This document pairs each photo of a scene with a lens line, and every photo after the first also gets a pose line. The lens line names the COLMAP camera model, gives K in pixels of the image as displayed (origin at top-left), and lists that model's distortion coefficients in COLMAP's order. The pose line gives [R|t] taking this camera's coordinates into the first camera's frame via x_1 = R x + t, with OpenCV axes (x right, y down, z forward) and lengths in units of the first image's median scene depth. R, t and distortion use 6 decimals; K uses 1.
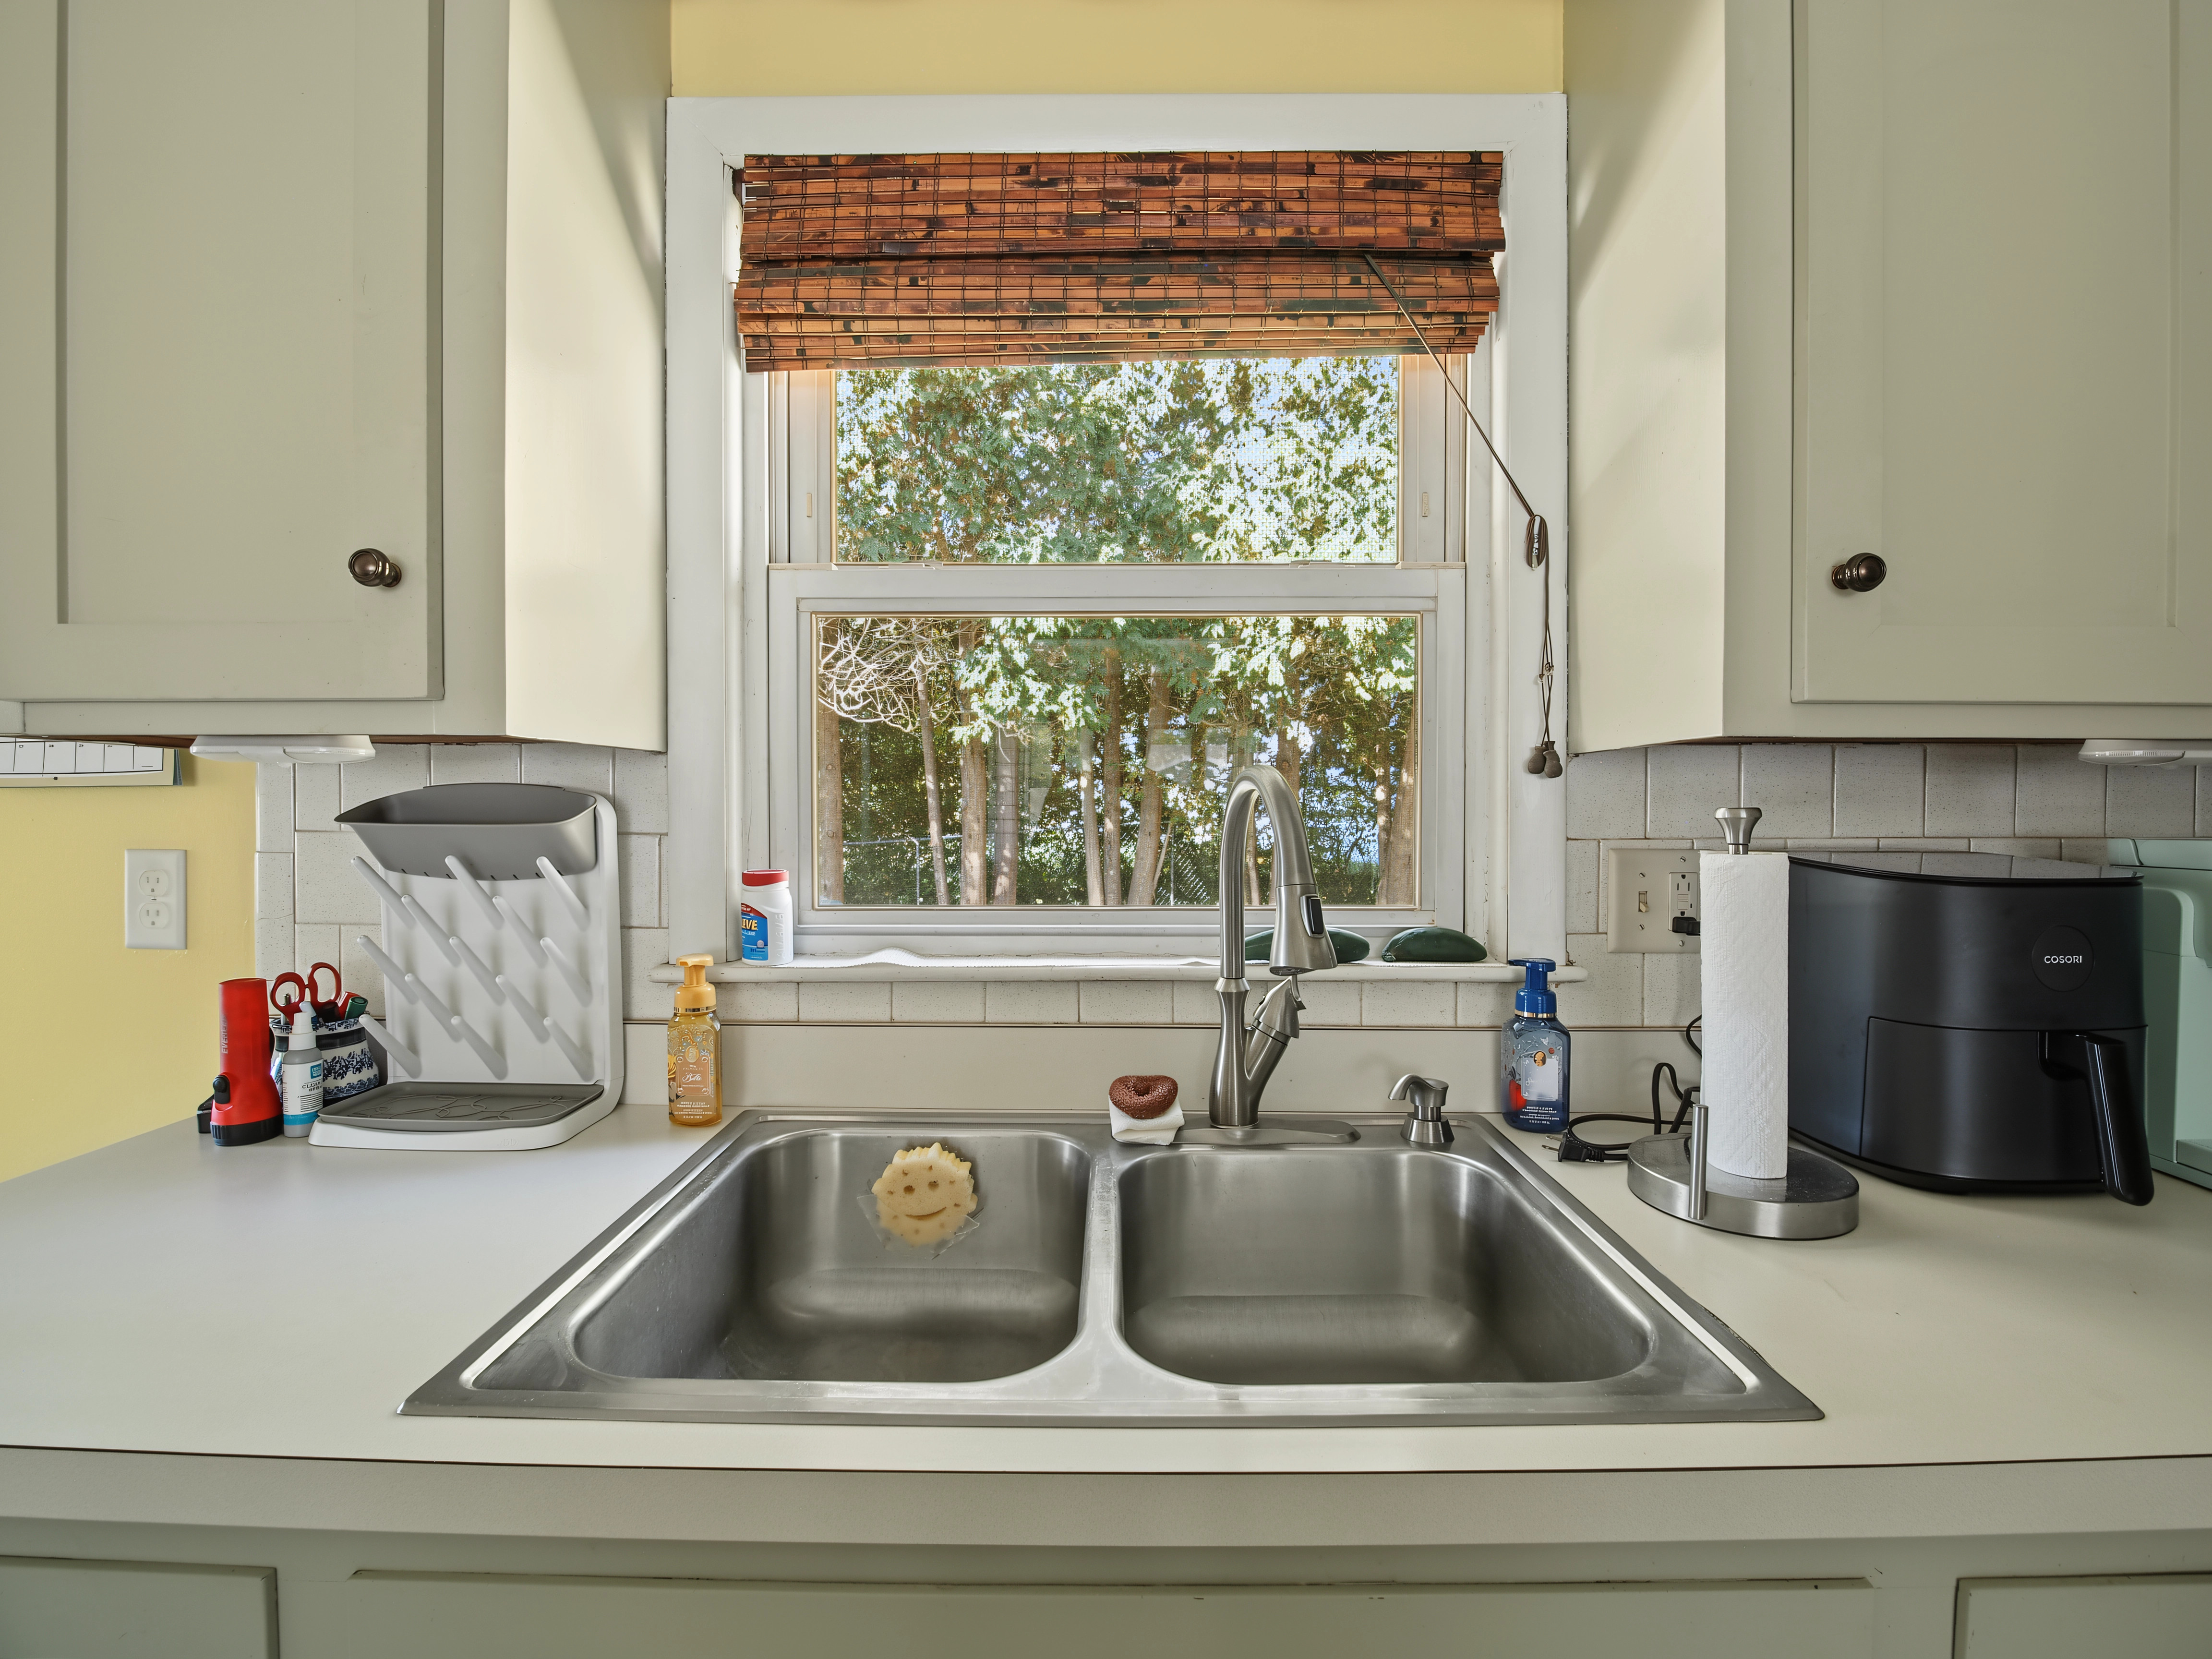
lens RADIAL K [[1006.5, 0, 1106.0], [0, 1006.5, 829.5], [0, 0, 1]] dist [-0.023090, -0.000474]
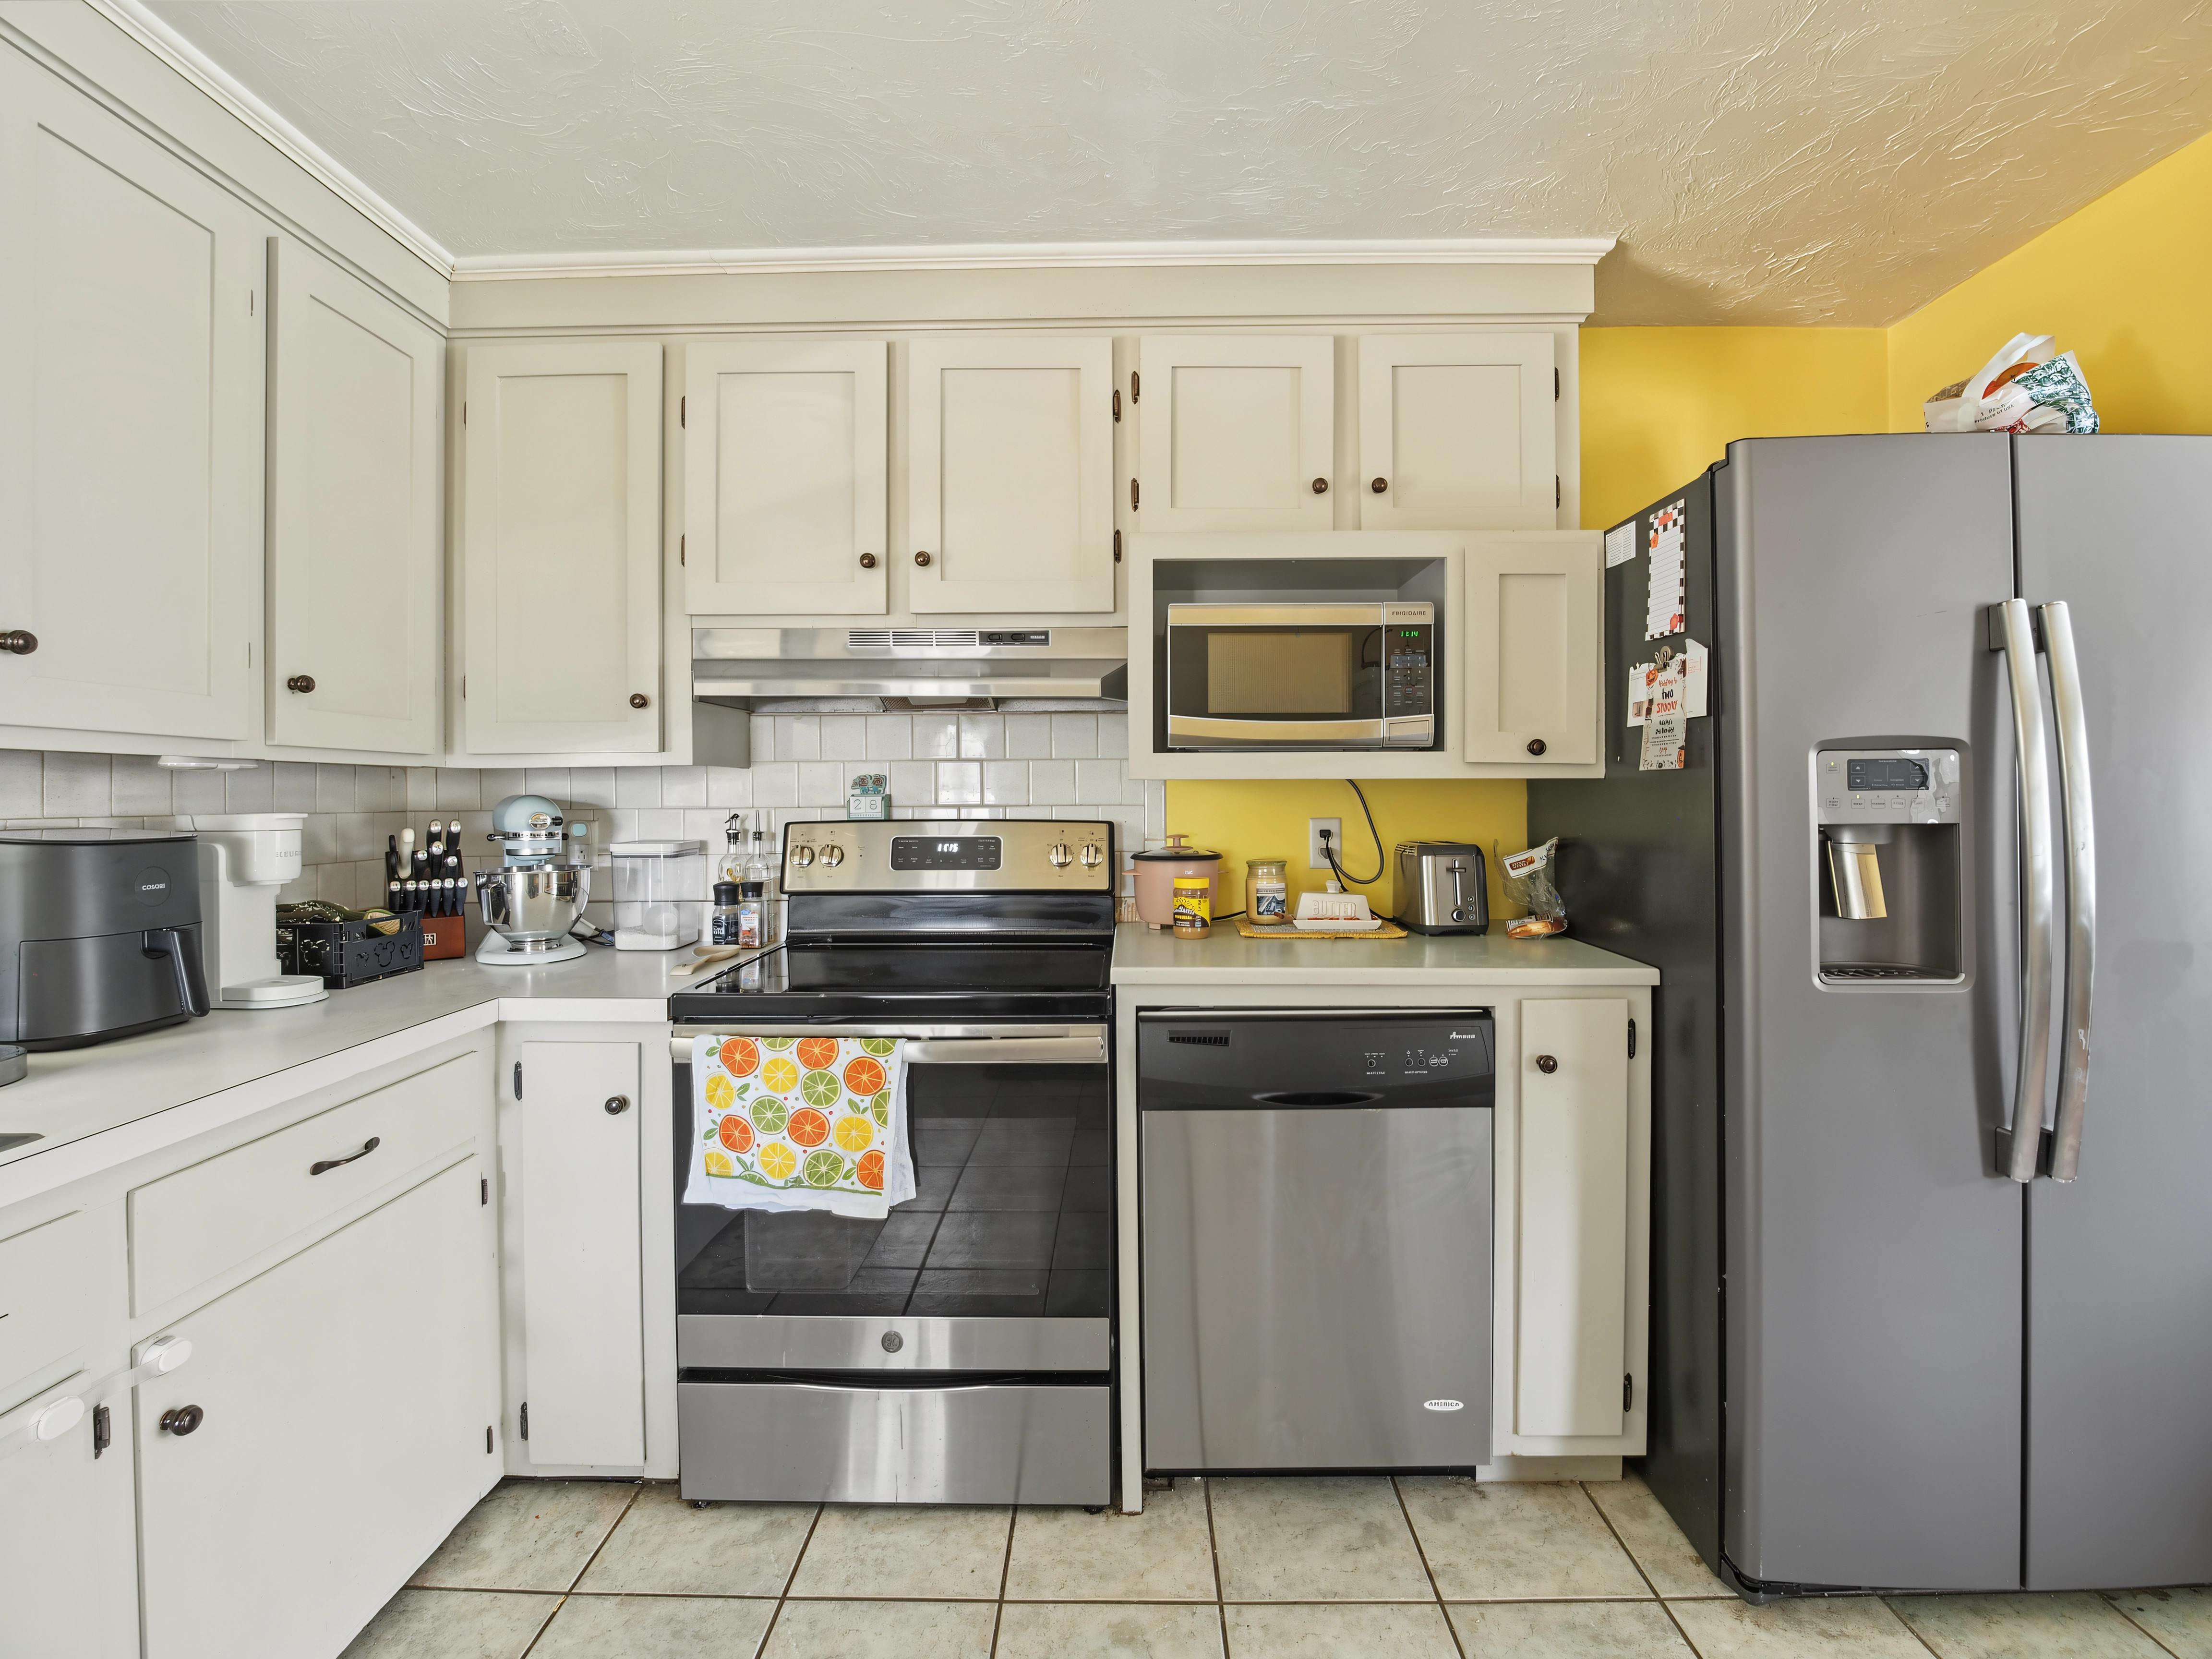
lens RADIAL K [[985.5, 0, 1107.3], [0, 985.5, 795.9], [0, 0, 1]] dist [-0.019316, 0.000338]
pose [[0.000714, 0.000854, 0.999999, -0.642165], [0.029804, 0.999555, -0.000875, 0.027005], [-0.999556, 0.029805, 0.000688, -0.600736]]
